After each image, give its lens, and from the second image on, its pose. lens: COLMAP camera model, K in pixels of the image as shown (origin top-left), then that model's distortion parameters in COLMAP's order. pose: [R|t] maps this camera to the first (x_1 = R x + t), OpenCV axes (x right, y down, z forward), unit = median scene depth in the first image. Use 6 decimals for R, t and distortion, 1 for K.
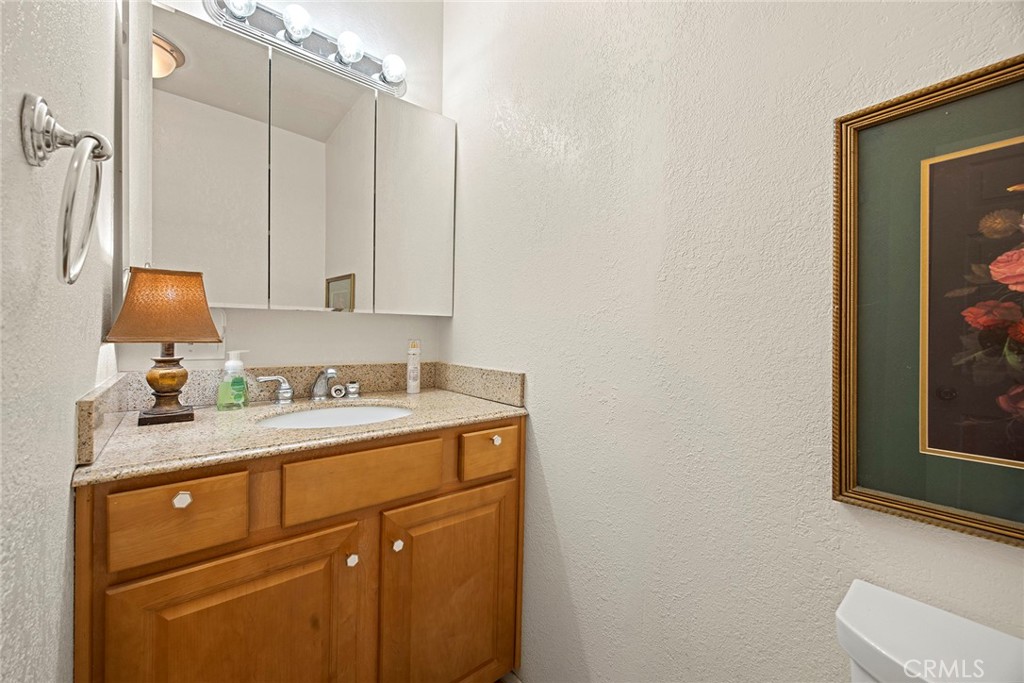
lens RADIAL K [[394.7, 0, 512.5], [0, 394.7, 337.1], [0, 0, 1]] dist [-0.002172, 0.000074]
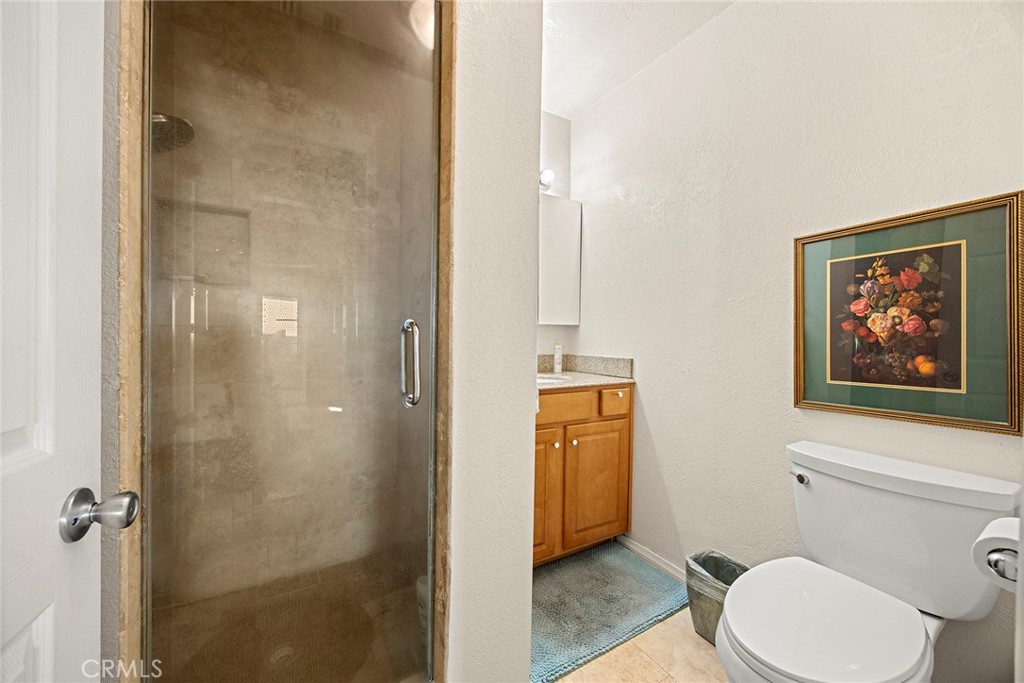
lens RADIAL K [[394.7, 0, 513.1], [0, 394.7, 342.9], [0, 0, 1]] dist [-0.002172, 0.000074]
pose [[0.989082, -0.005941, -0.147246, -0.242980], [0.006644, 0.999969, 0.004282, 0.013671], [0.147216, -0.005214, 0.989091, -0.809171]]
